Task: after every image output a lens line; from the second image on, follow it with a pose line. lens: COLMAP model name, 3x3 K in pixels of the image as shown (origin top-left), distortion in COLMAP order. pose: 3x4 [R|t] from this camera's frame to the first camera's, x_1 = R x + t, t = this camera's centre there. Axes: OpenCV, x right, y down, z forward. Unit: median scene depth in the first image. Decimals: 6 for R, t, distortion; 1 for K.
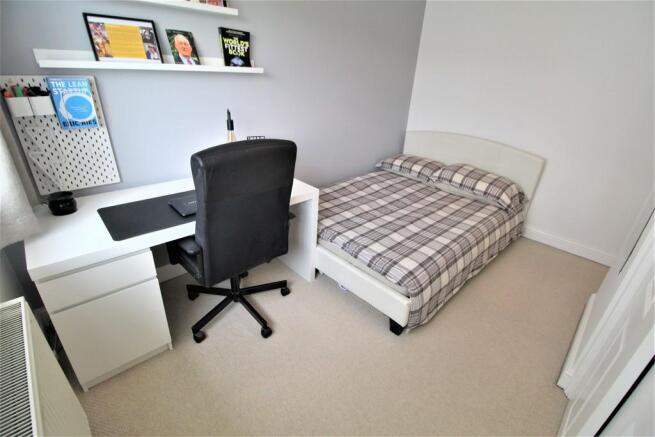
lens RADIAL K [[305.3, 0, 327.5], [0, 305.3, 218.5], [0, 0, 1]] dist [-0.001087, -0.010721]
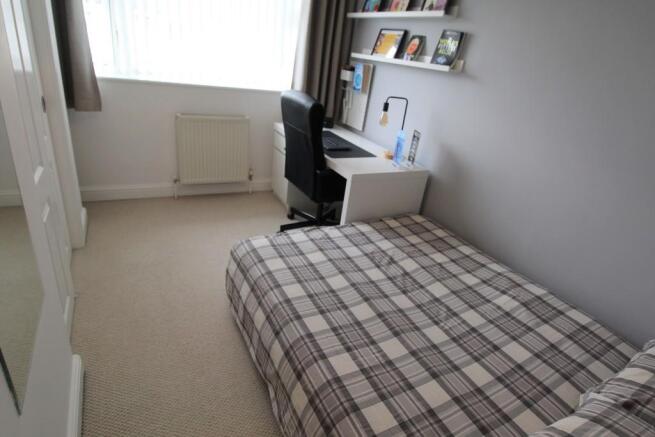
lens RADIAL K [[366.0, 0, 327.5], [0, 366.0, 218.5], [0, 0, 1]] dist [-0.002031, -0.000354]
pose [[-0.262828, 0.324323, -0.908700, 1.109406], [-0.546996, 0.725748, 0.417236, -0.441898], [0.794806, 0.606716, -0.013343, 1.057730]]
